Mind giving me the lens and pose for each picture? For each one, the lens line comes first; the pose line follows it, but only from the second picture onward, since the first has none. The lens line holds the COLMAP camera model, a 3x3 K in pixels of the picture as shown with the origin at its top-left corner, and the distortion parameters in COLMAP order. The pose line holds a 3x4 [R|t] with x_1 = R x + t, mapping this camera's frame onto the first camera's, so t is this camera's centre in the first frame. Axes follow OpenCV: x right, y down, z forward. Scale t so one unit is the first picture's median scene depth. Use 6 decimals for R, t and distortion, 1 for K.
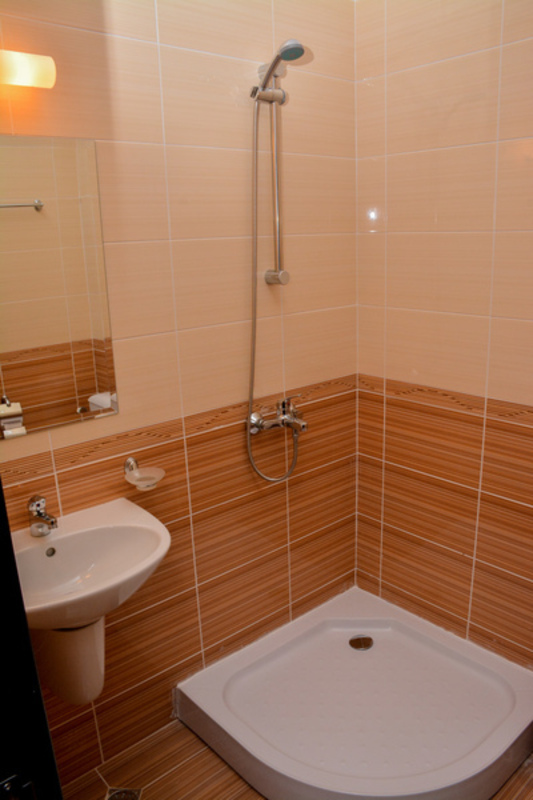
lens RADIAL K [[615.0, 0, 268.9], [0, 615.0, 405.4], [0, 0, 1]] dist [-0.139938, 0.075782]
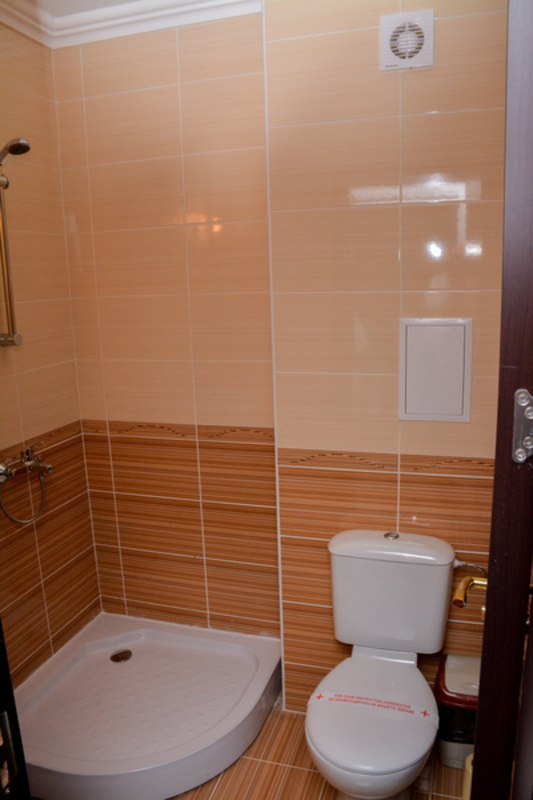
lens RADIAL K [[615.0, 0, 265.9], [0, 615.0, 398.4], [0, 0, 1]] dist [-0.139938, 0.075782]
pose [[0.858523, -0.092999, 0.504271, -0.130752], [0.140290, 0.988494, -0.056544, 0.021926], [-0.493211, 0.119289, 0.861692, -0.145968]]
